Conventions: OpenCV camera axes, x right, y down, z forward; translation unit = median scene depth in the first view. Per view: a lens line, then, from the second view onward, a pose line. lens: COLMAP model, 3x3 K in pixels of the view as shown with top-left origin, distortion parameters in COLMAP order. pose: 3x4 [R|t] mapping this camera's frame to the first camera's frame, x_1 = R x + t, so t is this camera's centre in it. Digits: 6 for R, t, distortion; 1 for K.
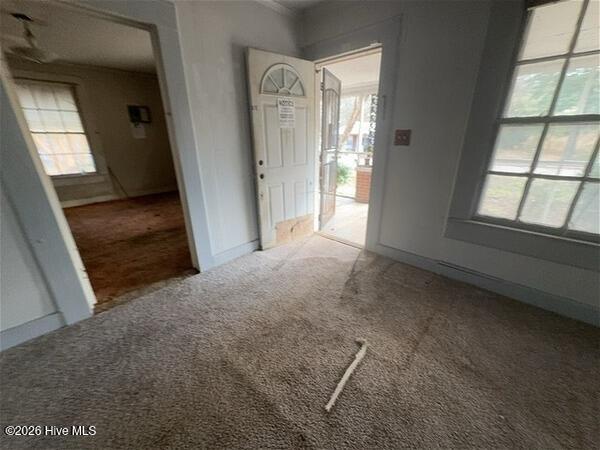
lens RADIAL K [[238.6, 0, 300.8], [0, 238.6, 223.6], [0, 0, 1]] dist [-0.000995, 0.000092]
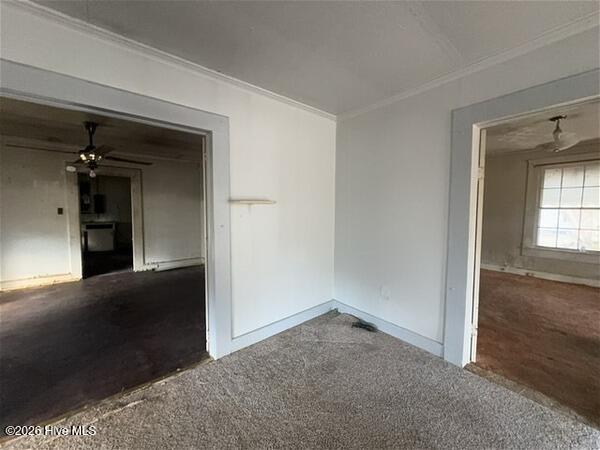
lens RADIAL K [[238.6, 0, 300.8], [0, 238.6, 223.6], [0, 0, 1]] dist [-0.000995, 0.000092]
pose [[-0.130182, 0.069837, -0.989027, 0.189741], [-0.342574, 0.932914, 0.110967, -0.073285], [0.930427, 0.353261, -0.097525, 0.113576]]
